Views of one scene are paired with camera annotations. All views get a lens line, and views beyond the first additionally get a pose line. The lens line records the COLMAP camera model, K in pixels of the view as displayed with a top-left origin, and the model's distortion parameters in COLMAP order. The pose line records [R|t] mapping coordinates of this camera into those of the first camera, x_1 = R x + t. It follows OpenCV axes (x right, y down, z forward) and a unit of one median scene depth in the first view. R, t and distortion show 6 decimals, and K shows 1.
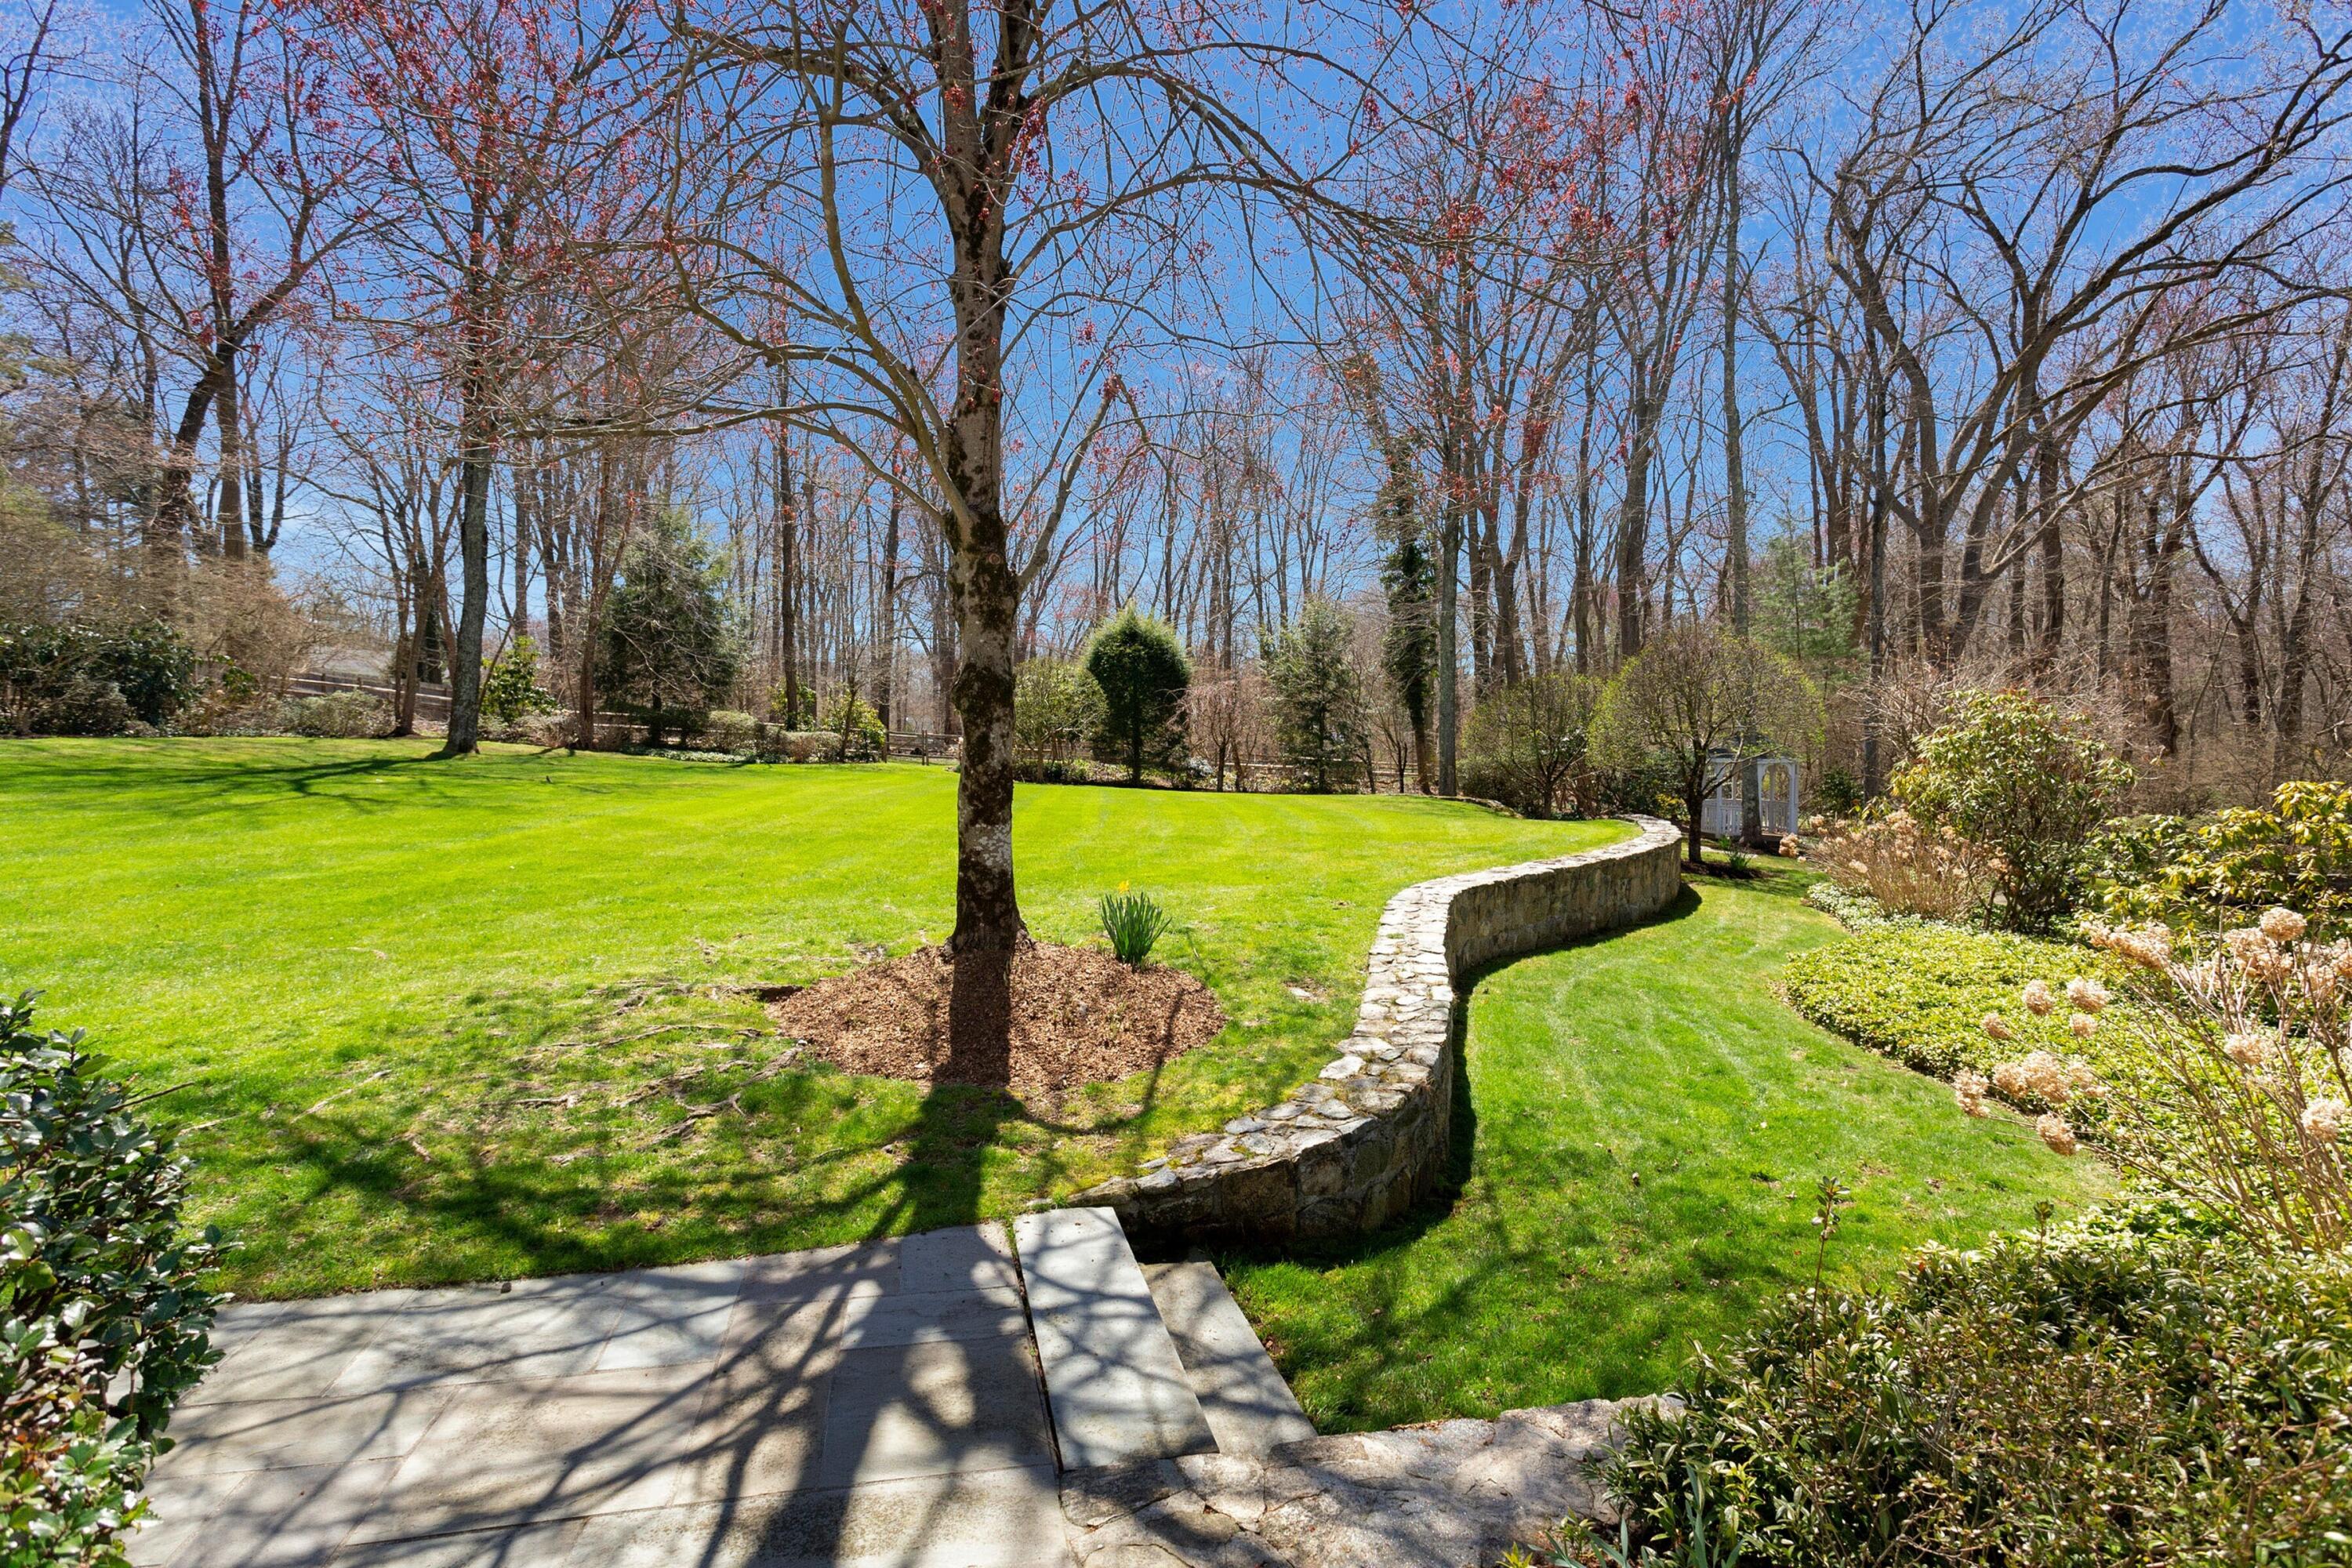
lens RADIAL K [[1156.8, 0, 1179.1], [0, 1156.8, 774.5], [0, 0, 1]] dist [0.033545, 0.001010]
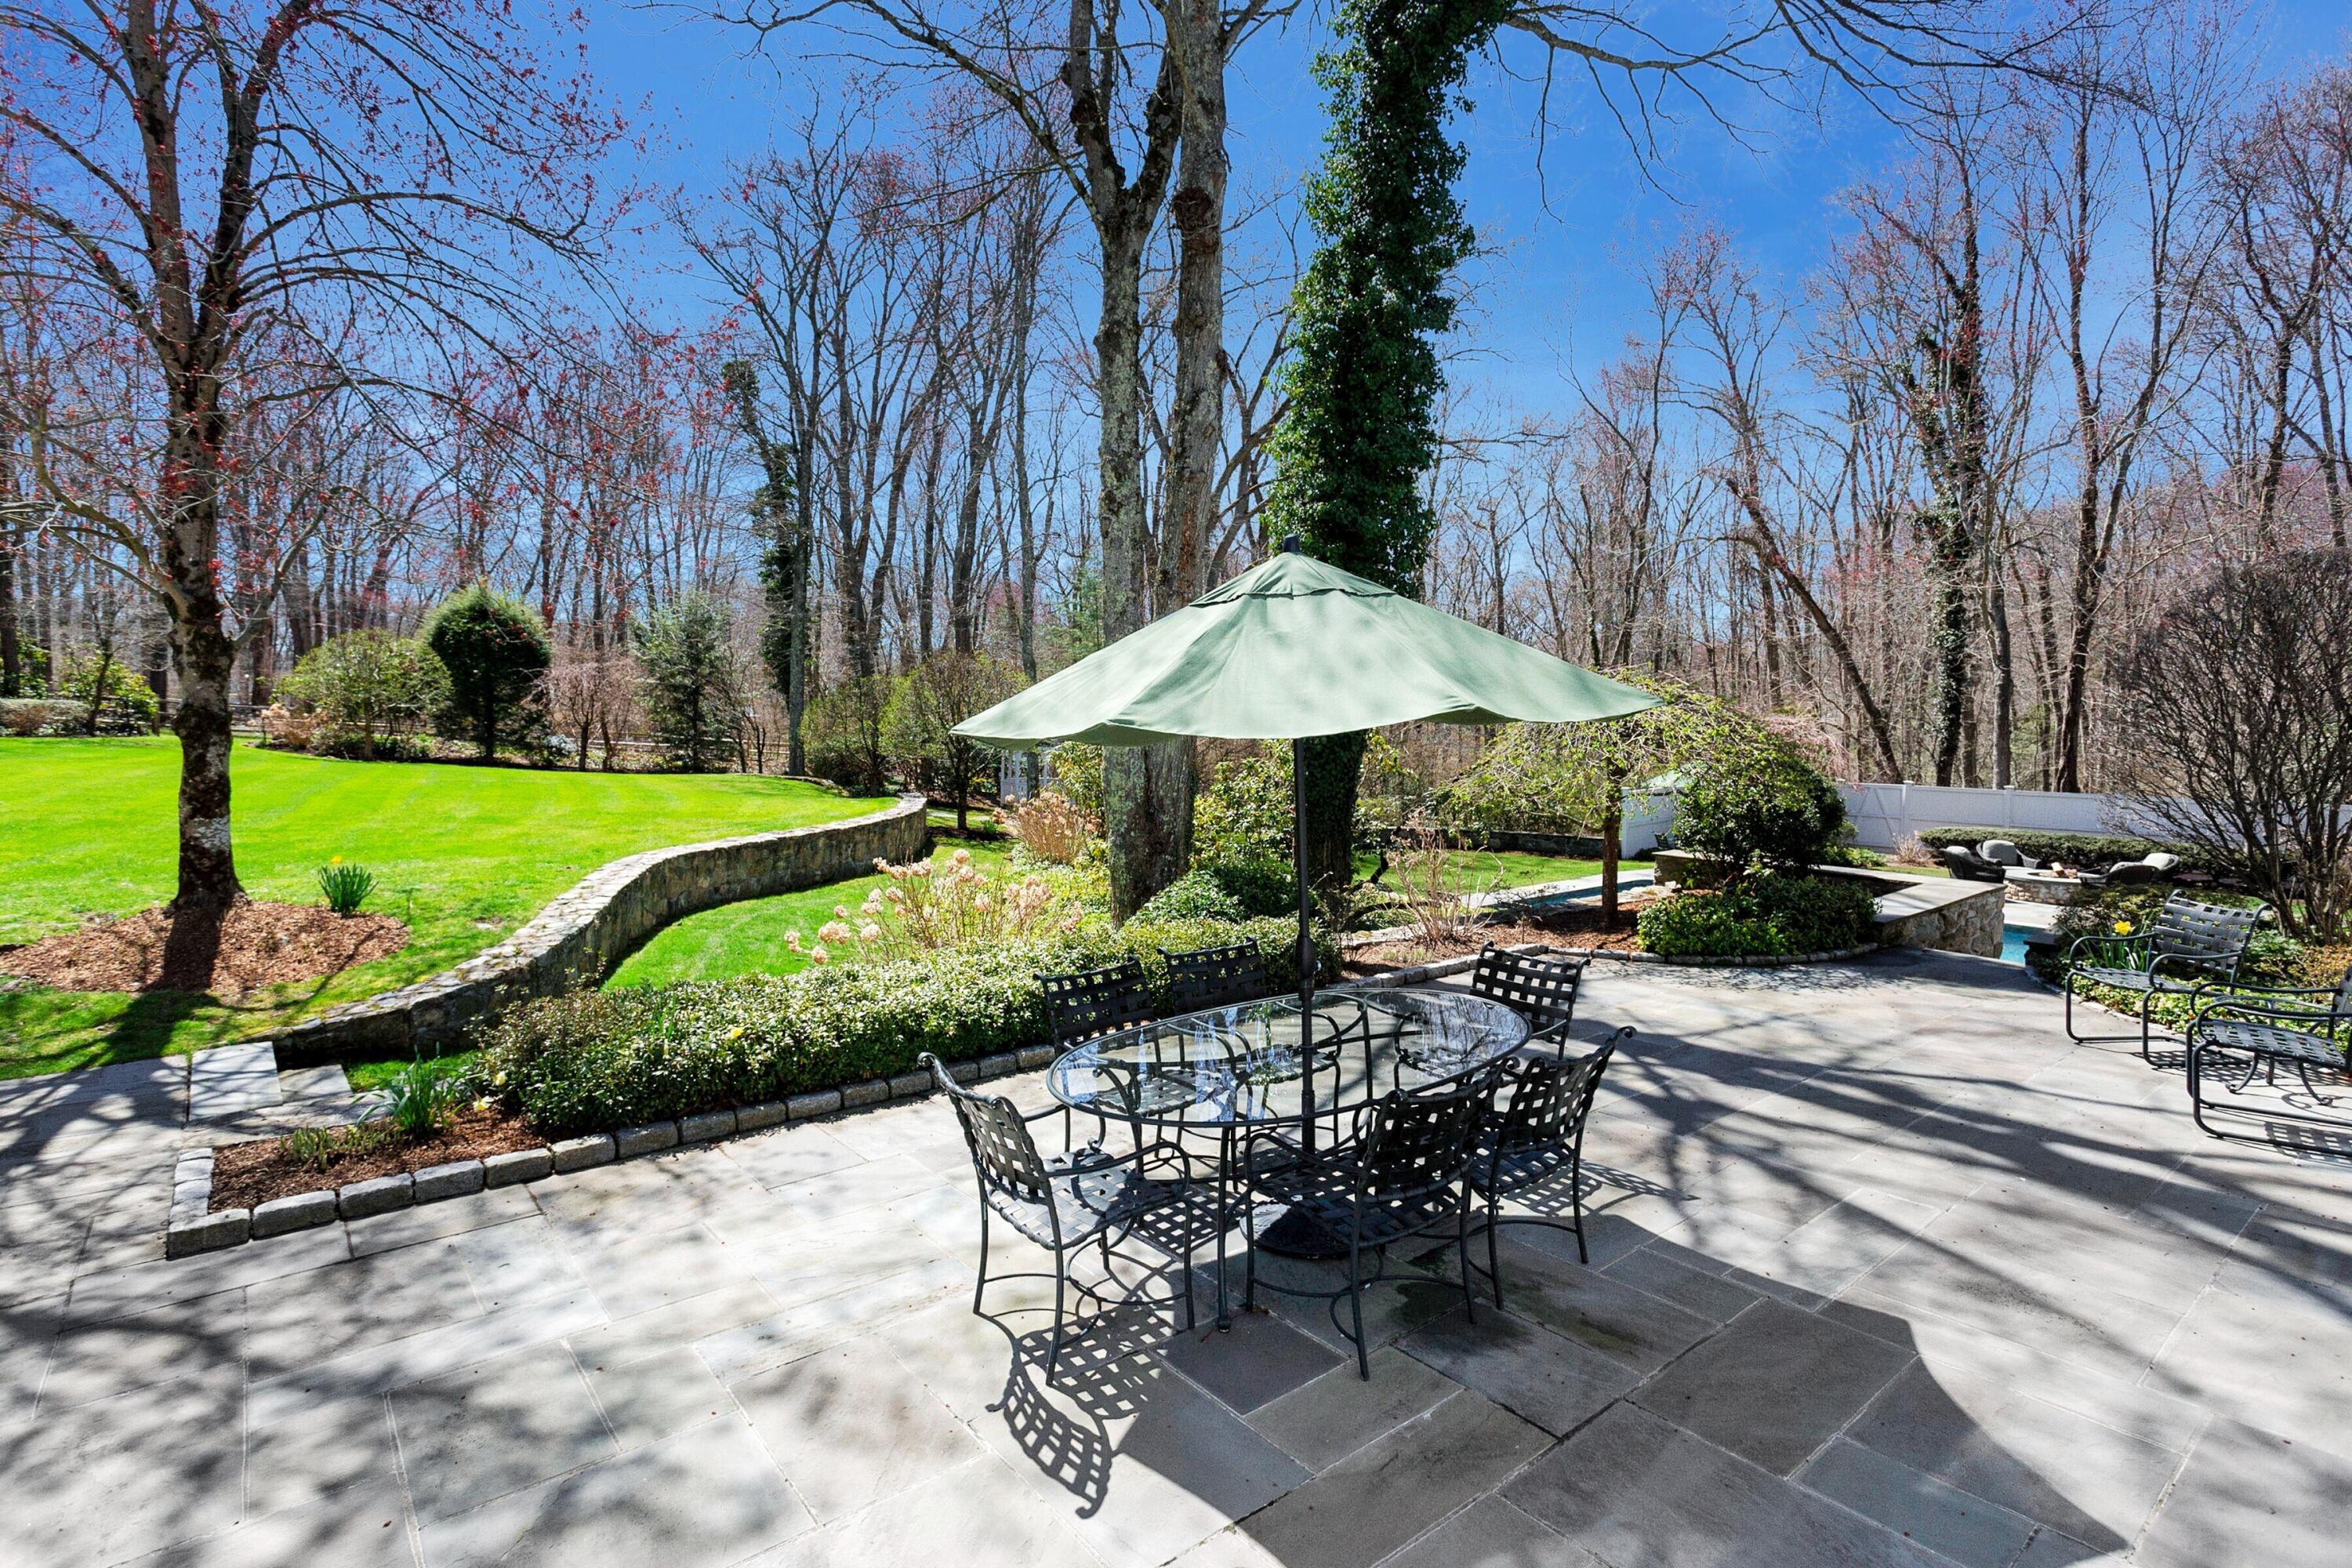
lens RADIAL K [[1156.8, 0, 1179.1], [0, 1156.8, 774.5], [0, 0, 1]] dist [0.033545, 0.001010]
pose [[0.899674, 0.002190, 0.436557, 0.235513], [-0.013956, 0.999621, 0.023747, -0.052653], [-0.436340, -0.027457, 0.899363, -0.701071]]
